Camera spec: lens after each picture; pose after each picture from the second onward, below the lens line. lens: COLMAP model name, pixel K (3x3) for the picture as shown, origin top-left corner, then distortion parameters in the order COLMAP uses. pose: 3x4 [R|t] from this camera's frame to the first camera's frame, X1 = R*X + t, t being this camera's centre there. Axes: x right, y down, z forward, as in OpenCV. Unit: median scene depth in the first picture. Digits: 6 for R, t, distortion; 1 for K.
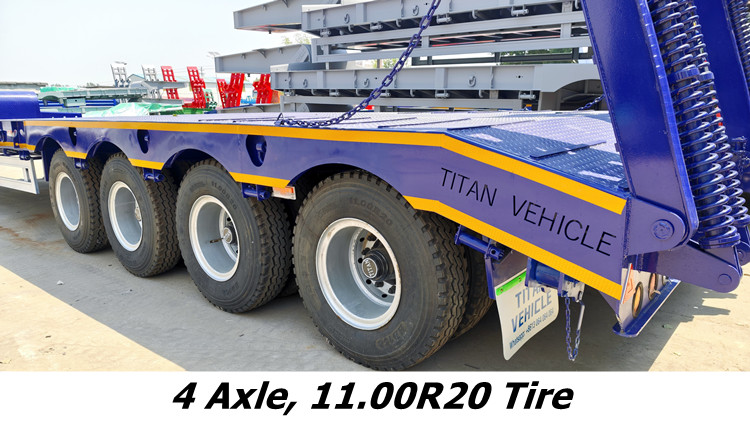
lens RADIAL K [[569.1, 0, 378.1], [0, 569.1, 250.0], [0, 0, 1]] dist [0.020680, -0.039343]
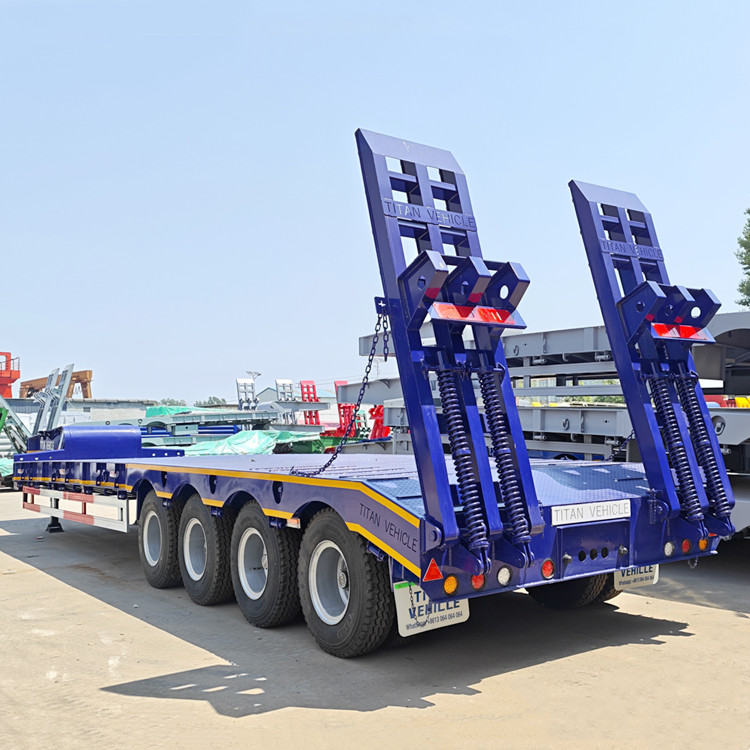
lens RADIAL K [[912.4, 0, 375.9], [0, 912.4, 375.4], [0, 0, 1]] dist [0.026874, 0.000000]
pose [[0.963109, -0.017018, -0.268575, 0.328239], [-0.065344, 0.953343, -0.294731, 0.102475], [0.261060, 0.301408, 0.917061, -0.561286]]
